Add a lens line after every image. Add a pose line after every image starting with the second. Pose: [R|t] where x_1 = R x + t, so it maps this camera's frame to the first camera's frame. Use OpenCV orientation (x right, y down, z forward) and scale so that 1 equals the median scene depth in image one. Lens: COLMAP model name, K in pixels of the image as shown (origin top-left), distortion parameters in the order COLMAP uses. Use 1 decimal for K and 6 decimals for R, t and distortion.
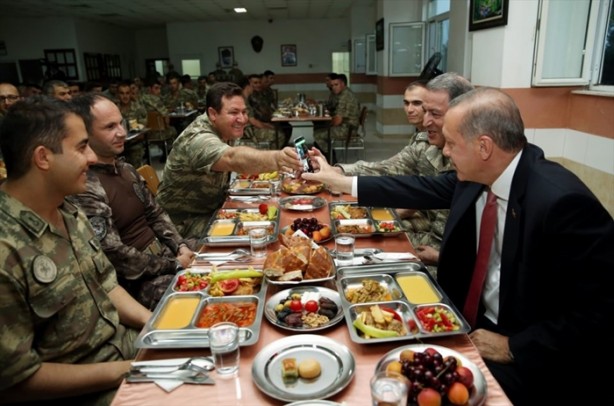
lens RADIAL K [[435.0, 0, 322.6], [0, 435.0, 184.6], [0, 0, 1]] dist [-0.103038, 0.082026]
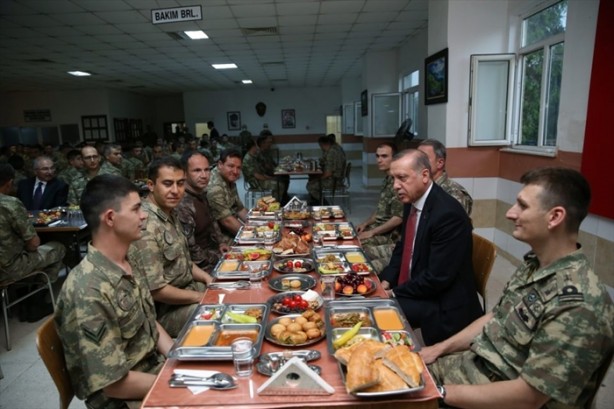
lens RADIAL K [[403.6, 0, 307.0], [0, 403.6, 204.5], [0, 0, 1]] dist [-0.107508, 0.077693]
pose [[0.999497, -0.001696, -0.031680, 0.013203], [-0.000734, 0.997067, -0.076532, 0.028161], [0.031717, 0.076516, 0.996564, -0.145420]]
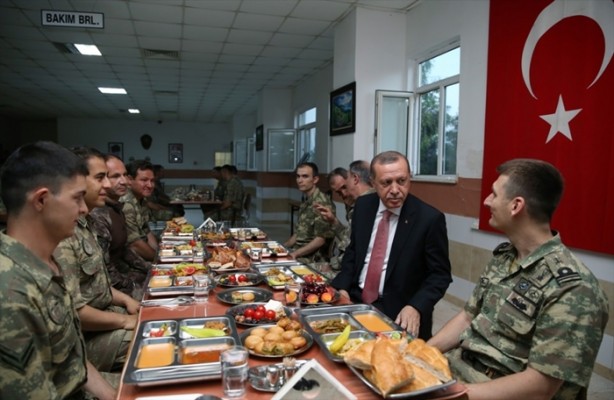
lens RADIAL K [[404.4, 0, 299.0], [0, 404.4, 196.9], [0, 0, 1]] dist [-0.087691, 0.067844]
pose [[0.971959, 0.019478, 0.234344, -0.033822], [0.026338, 0.981276, -0.190799, 0.050477], [-0.233672, 0.191621, 0.953246, -0.113148]]
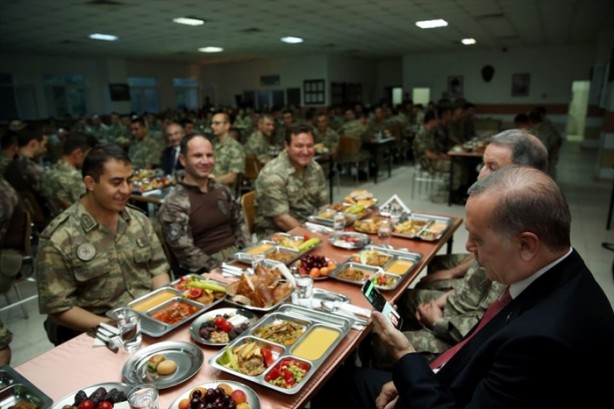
lens RADIAL K [[403.6, 0, 307.0], [0, 403.6, 204.5], [0, 0, 1]] dist [-0.107508, 0.077693]
pose [[0.830058, 0.142083, -0.539274, 0.124321], [-0.139148, 0.989182, 0.046442, -0.024702], [0.540038, 0.036489, 0.840849, 0.028163]]
